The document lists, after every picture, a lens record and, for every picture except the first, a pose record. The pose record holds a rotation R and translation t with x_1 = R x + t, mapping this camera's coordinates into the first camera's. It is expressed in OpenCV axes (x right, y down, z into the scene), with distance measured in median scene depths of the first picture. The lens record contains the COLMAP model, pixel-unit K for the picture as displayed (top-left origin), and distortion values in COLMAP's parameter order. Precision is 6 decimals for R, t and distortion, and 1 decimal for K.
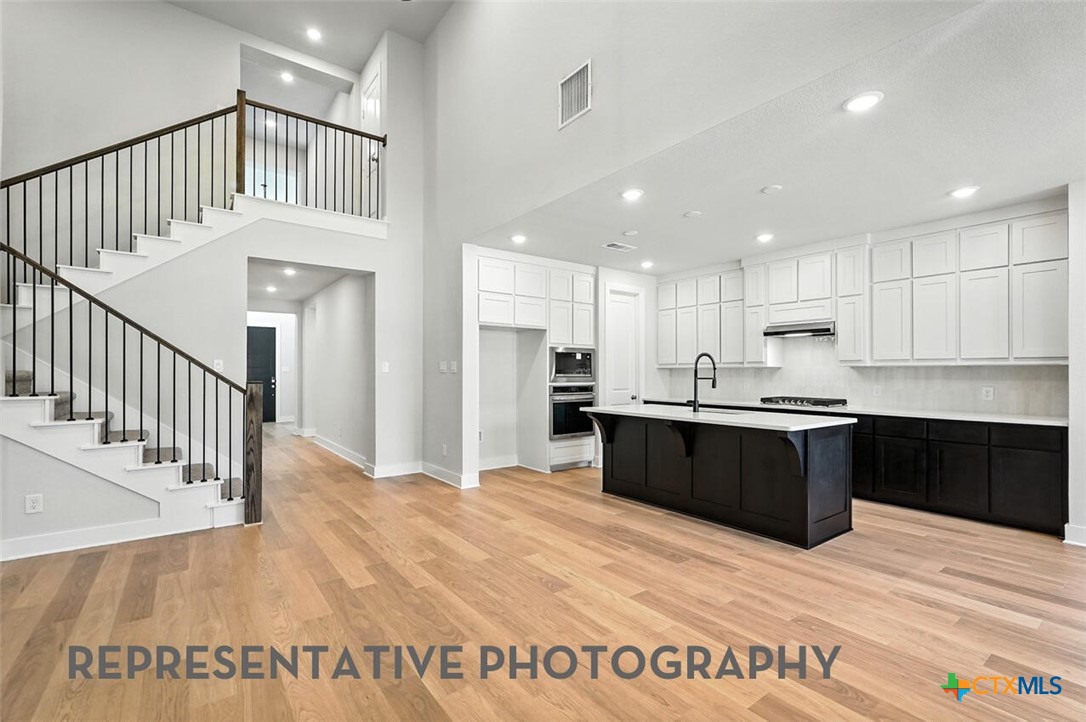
lens RADIAL K [[485.3, 0, 539.7], [0, 485.3, 367.4], [0, 0, 1]] dist [-0.014110, 0.006277]
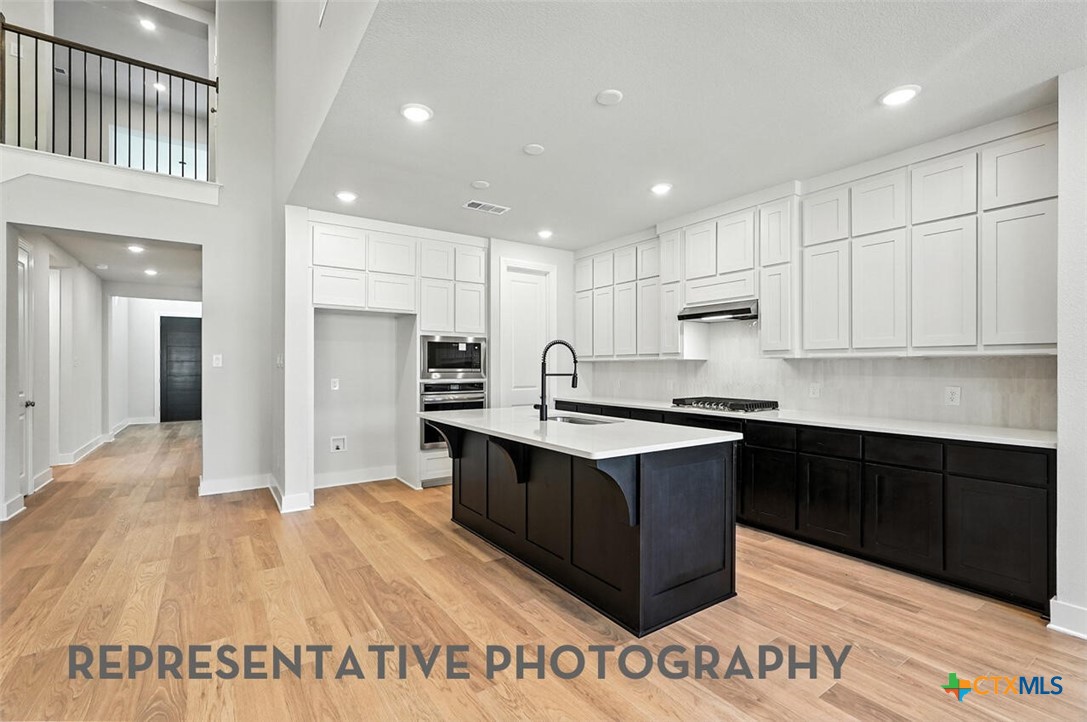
lens RADIAL K [[485.7, 0, 541.2], [0, 485.7, 360.9], [0, 0, 1]] dist [-0.014110, 0.006277]
pose [[0.999399, -0.001590, -0.034617, 0.343525], [0.001602, 0.999999, 0.000309, 0.001293], [0.034616, -0.000365, 0.999401, 0.261699]]
